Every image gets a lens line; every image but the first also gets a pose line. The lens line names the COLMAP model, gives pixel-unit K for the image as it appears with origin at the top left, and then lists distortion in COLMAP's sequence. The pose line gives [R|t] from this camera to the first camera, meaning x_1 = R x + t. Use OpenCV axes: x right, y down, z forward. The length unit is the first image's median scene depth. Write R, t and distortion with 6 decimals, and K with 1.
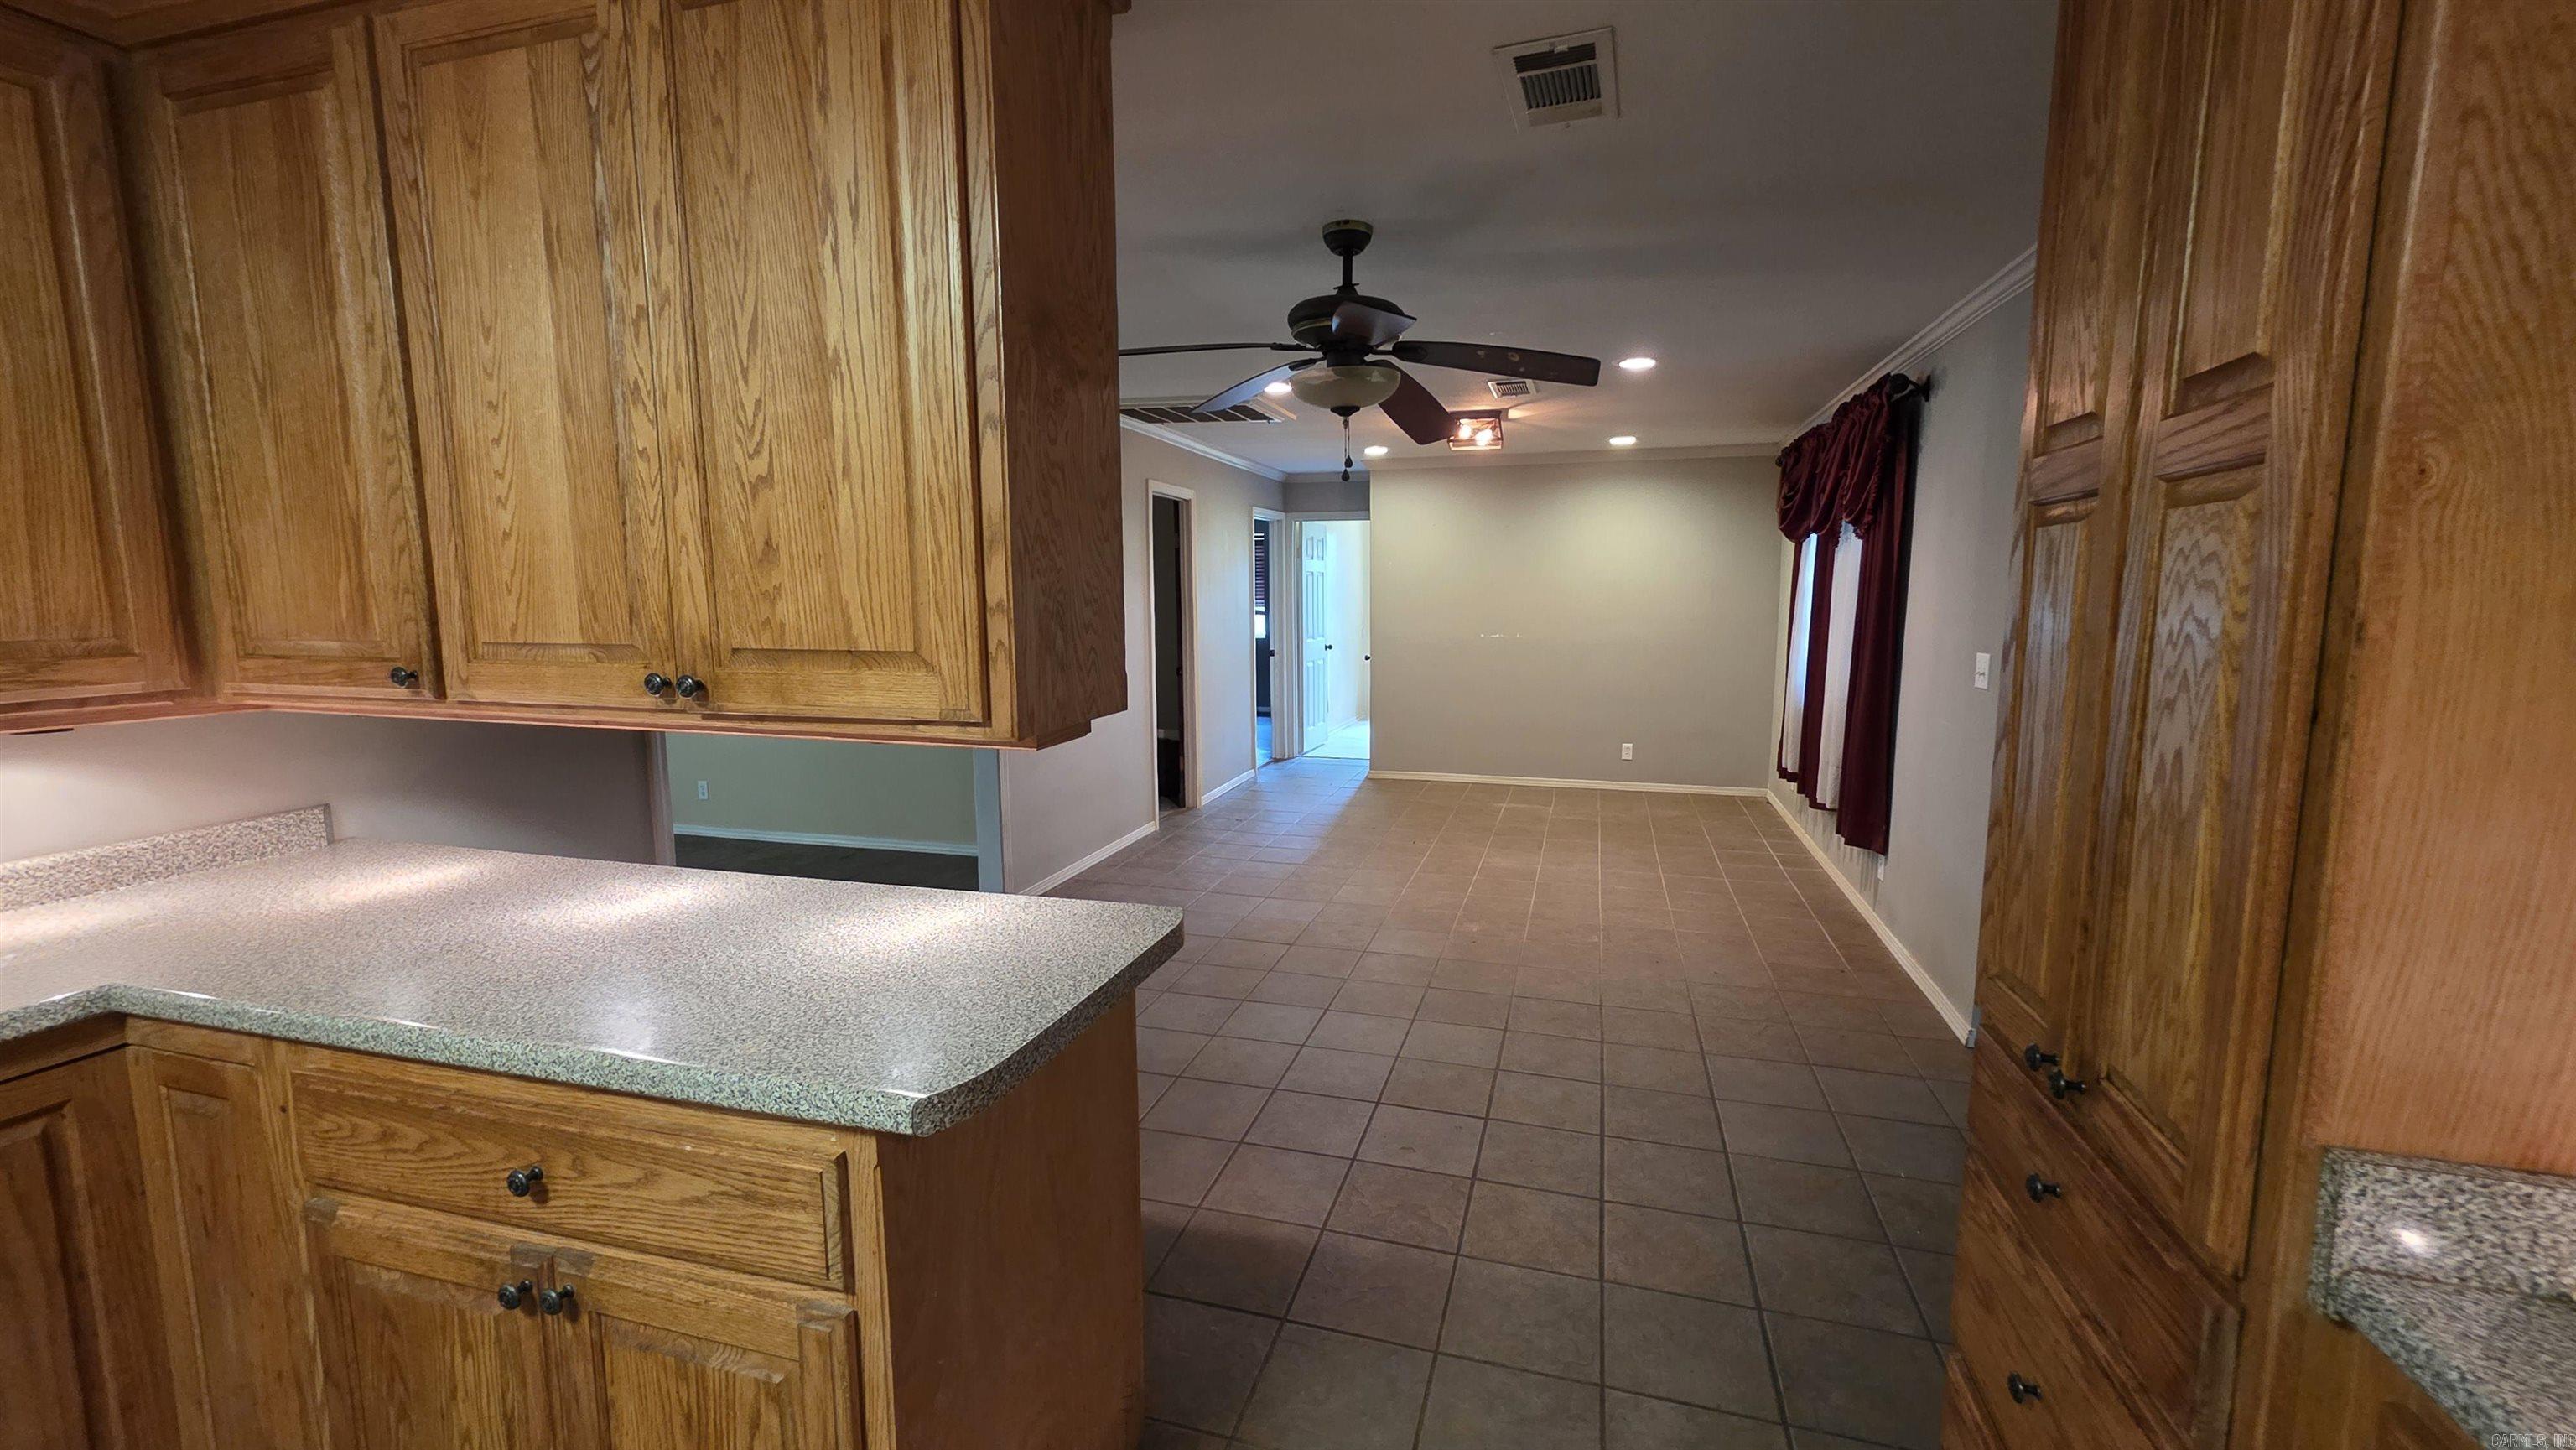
lens RADIAL K [[1028.9, 0, 1292.4], [0, 1028.9, 721.5], [0, 0, 1]] dist [-0.001850, 0.000165]
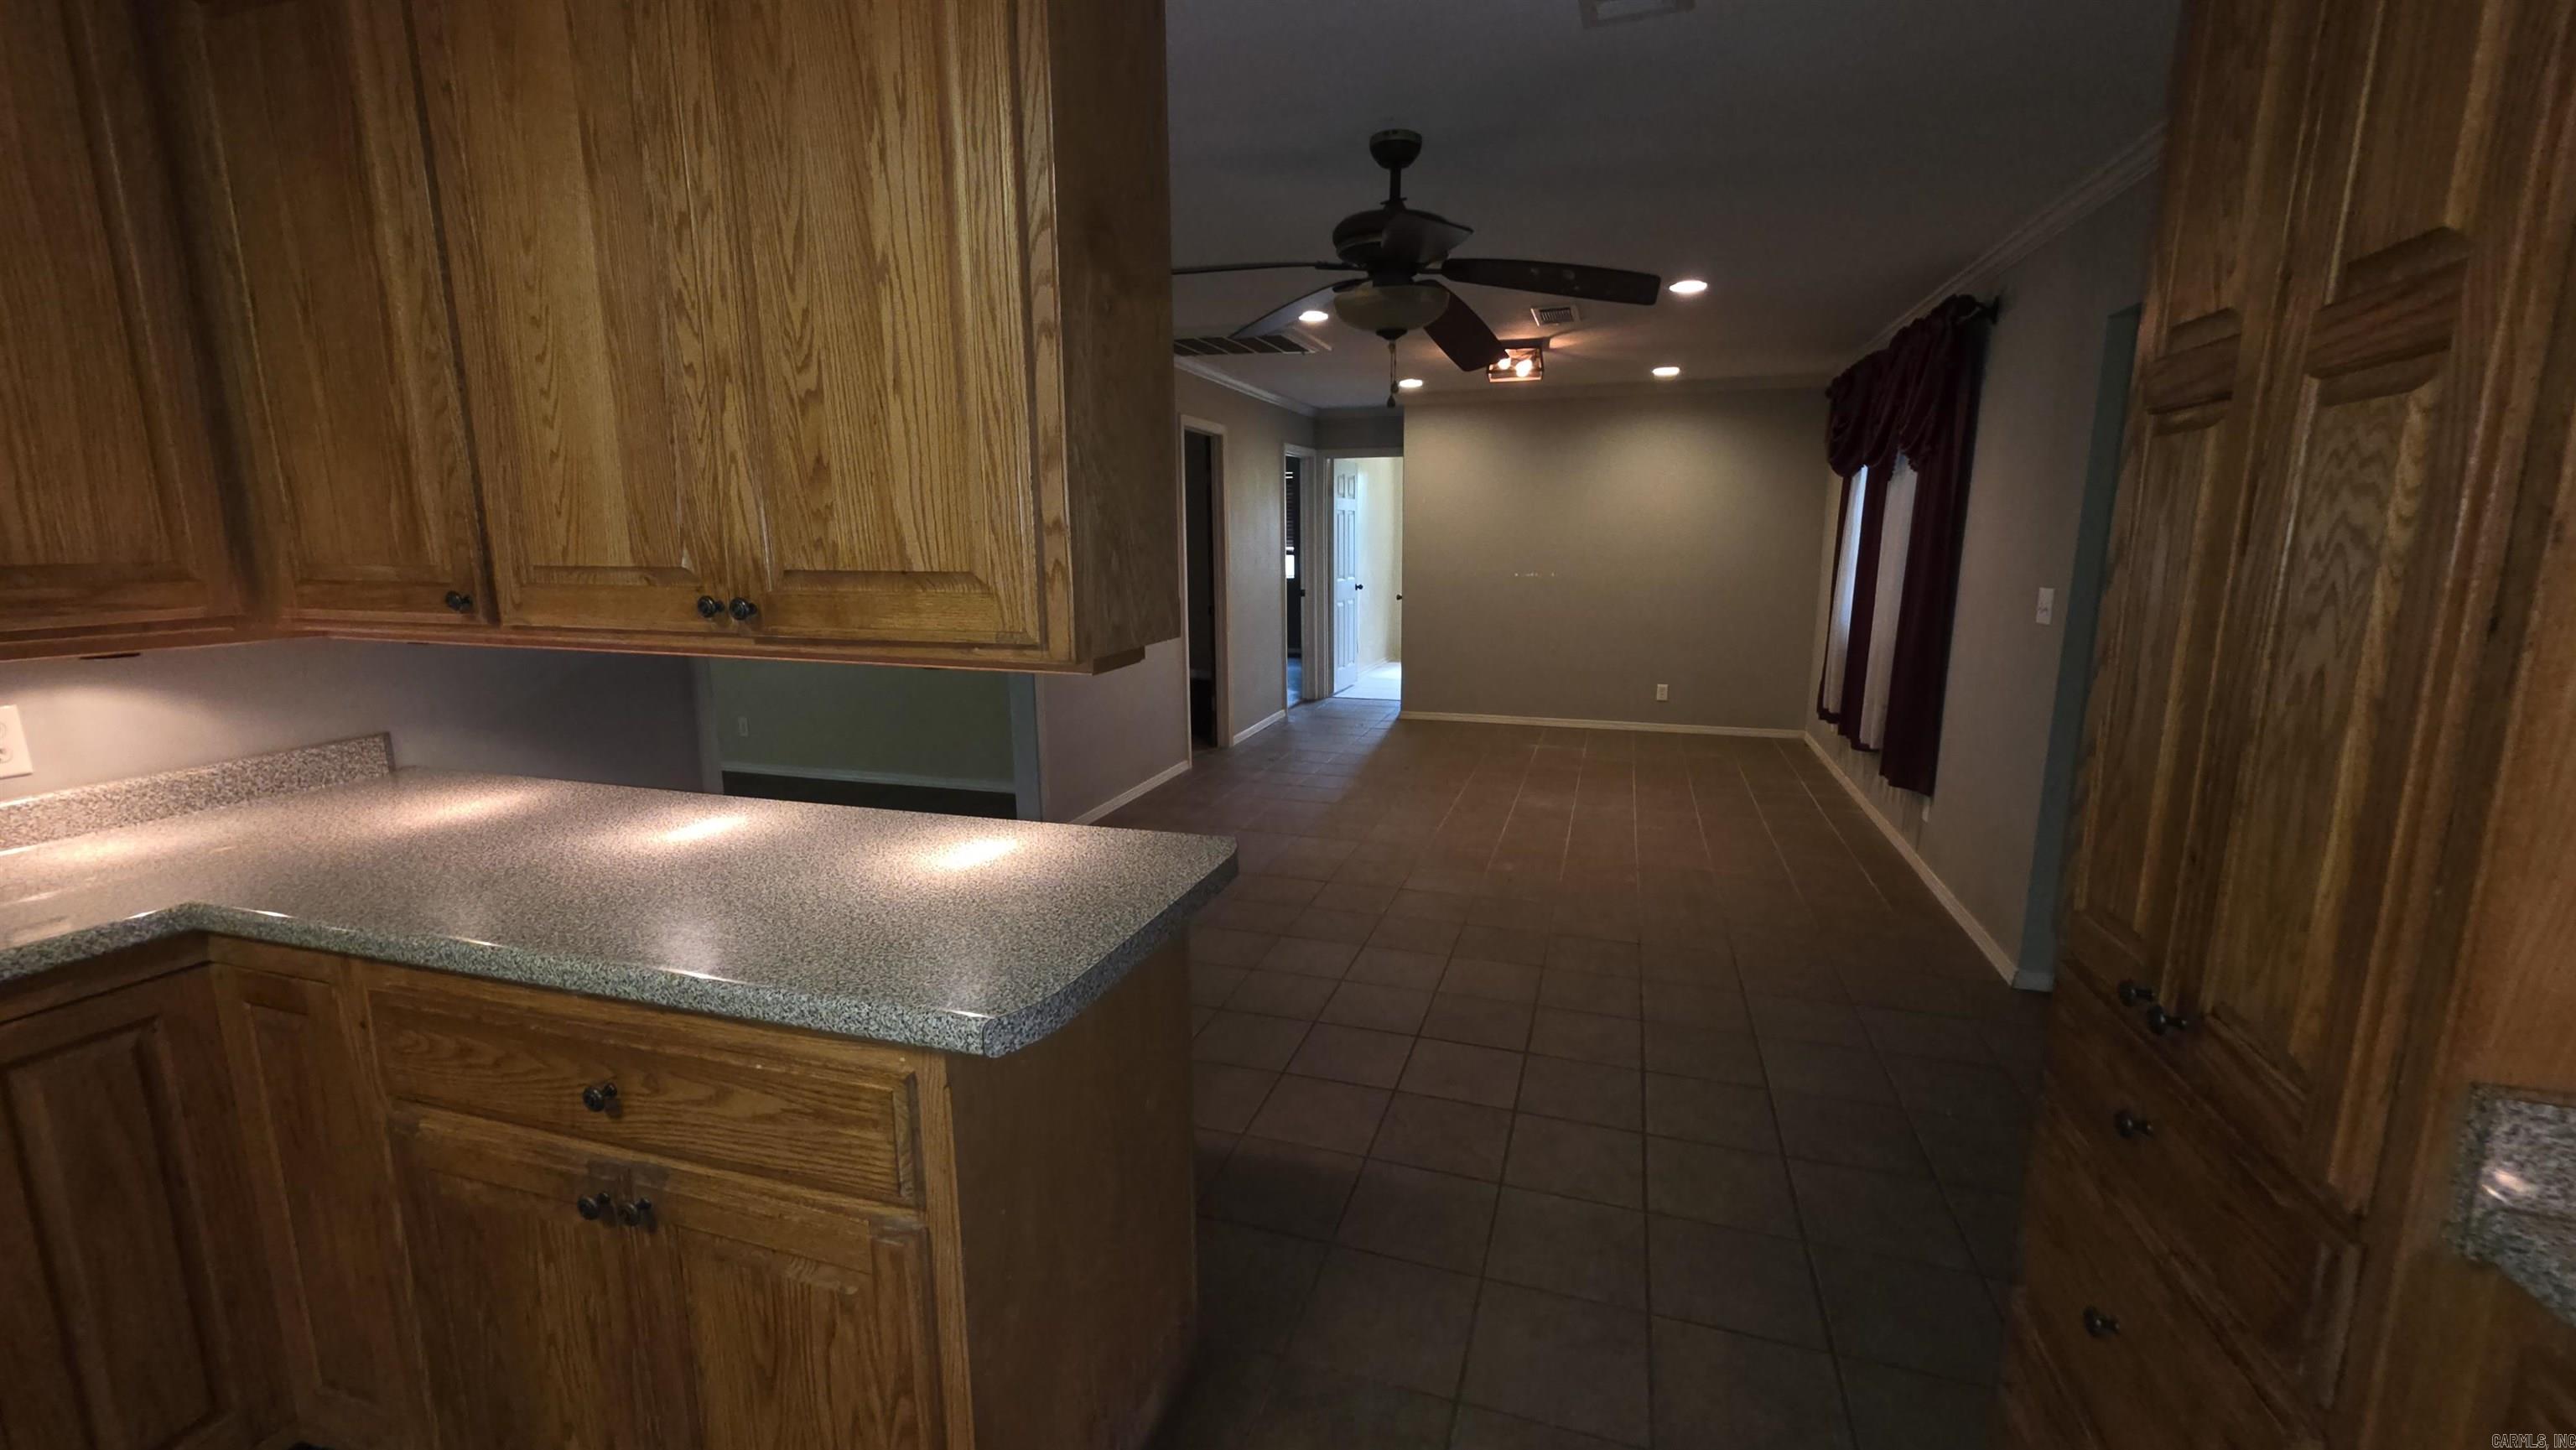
lens RADIAL K [[1028.9, 0, 1291.7], [0, 1028.9, 721.3], [0, 0, 1]] dist [-0.001850, 0.000165]
pose [[0.999598, 0.003006, -0.028200, -0.033396], [-0.001406, 0.998398, 0.056571, 0.017076], [0.028325, -0.056508, 0.998000, 0.026144]]
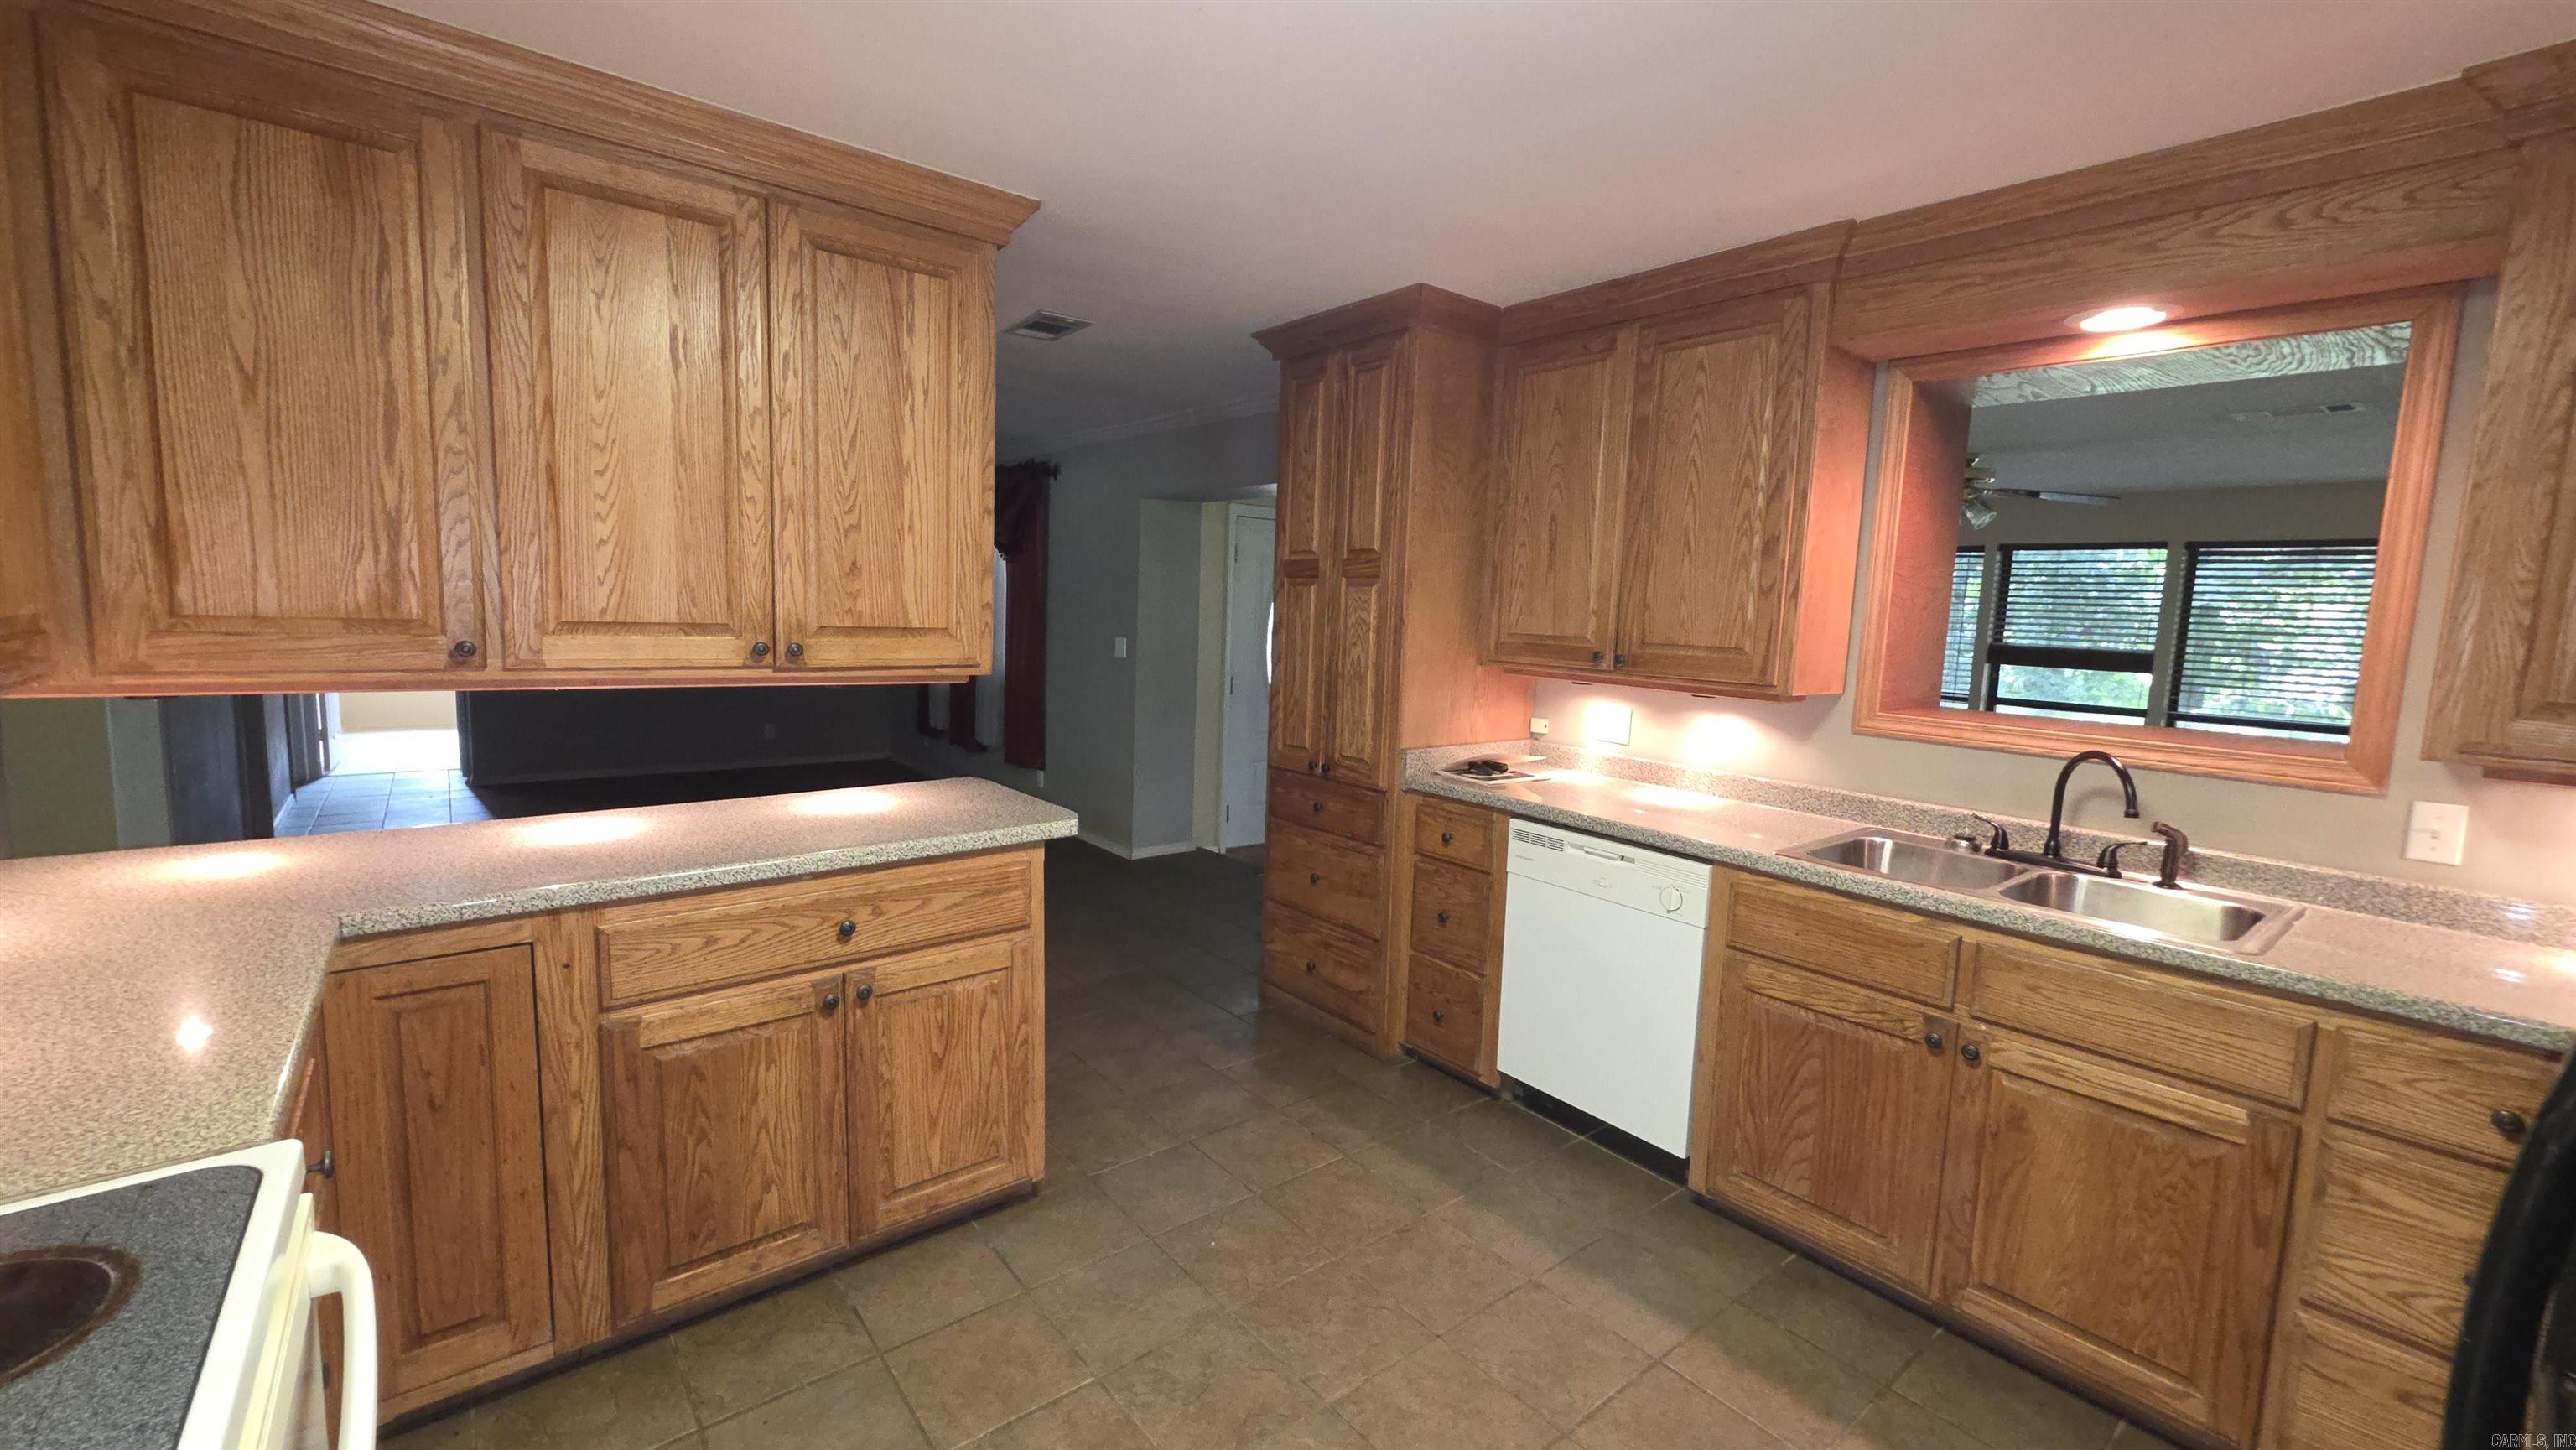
lens RADIAL K [[1028.9, 0, 1291.9], [0, 1028.9, 726.8], [0, 0, 1]] dist [-0.001850, 0.000165]
pose [[0.562520, -0.076097, 0.823274, -1.511786], [0.064831, 0.996749, 0.047834, 0.060093], [-0.824238, 0.026466, 0.565625, -0.550133]]
